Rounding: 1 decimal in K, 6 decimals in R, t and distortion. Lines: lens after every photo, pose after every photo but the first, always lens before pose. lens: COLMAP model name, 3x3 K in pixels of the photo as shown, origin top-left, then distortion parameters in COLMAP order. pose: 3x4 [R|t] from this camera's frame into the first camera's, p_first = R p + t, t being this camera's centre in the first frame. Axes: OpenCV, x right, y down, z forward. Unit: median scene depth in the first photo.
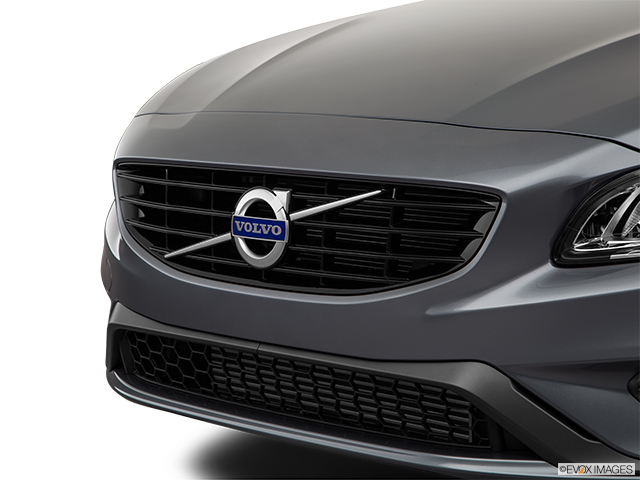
lens RADIAL K [[1678.4, 0, 318.1], [0, 1678.4, 239.2], [0, 0, 1]] dist [0.160405, 0.000000]
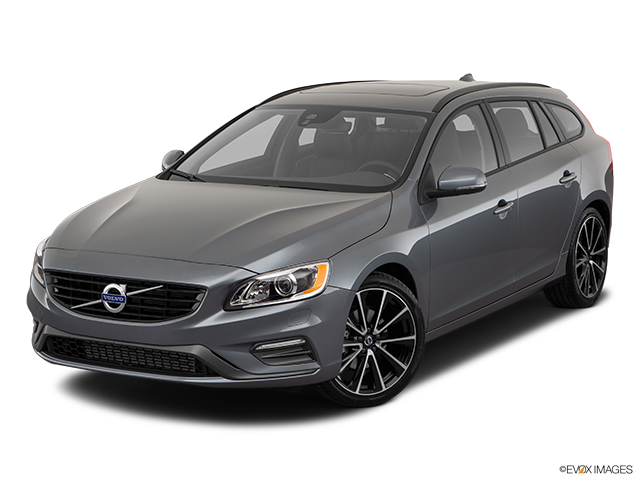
lens RADIAL K [[1181.4, 0, 313.8], [0, 1181.4, 239.1], [0, 0, 1]] dist [0.056023, 0.000000]
pose [[0.962709, -0.029228, 0.268957, -0.244194], [0.024575, 0.999485, 0.020648, -0.138851], [-0.269422, -0.013269, 0.962931, -0.963262]]
